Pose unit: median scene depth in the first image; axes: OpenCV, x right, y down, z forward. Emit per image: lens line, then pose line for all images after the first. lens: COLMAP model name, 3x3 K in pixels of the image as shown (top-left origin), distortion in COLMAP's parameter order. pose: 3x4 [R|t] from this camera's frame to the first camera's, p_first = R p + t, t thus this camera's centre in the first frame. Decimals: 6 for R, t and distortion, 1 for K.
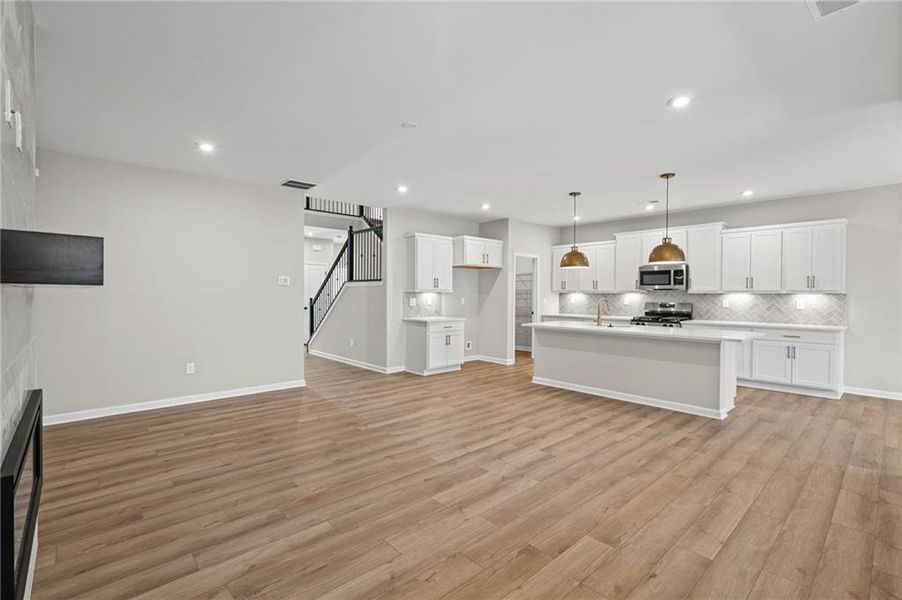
lens RADIAL K [[410.3, 0, 443.9], [0, 410.3, 294.5], [0, 0, 1]] dist [-0.000786, 0.000680]
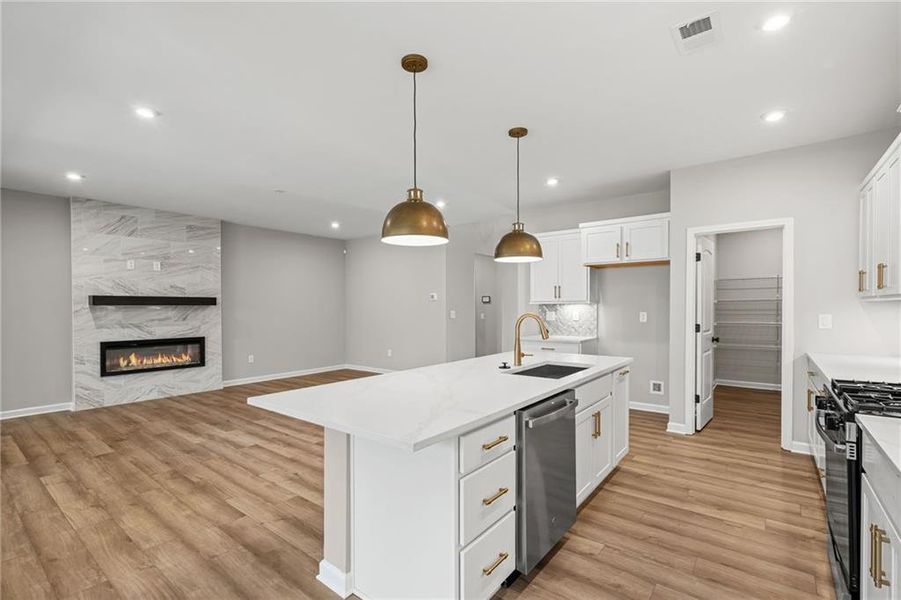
lens RADIAL K [[409.2, 0, 448.8], [0, 409.2, 313.3], [0, 0, 1]] dist [-0.003995, -0.000207]
pose [[0.173591, 0.011167, -0.984755, 0.887904], [0.000764, 0.999934, 0.011474, 0.003445], [0.984818, -0.002745, 0.173570, 0.824489]]
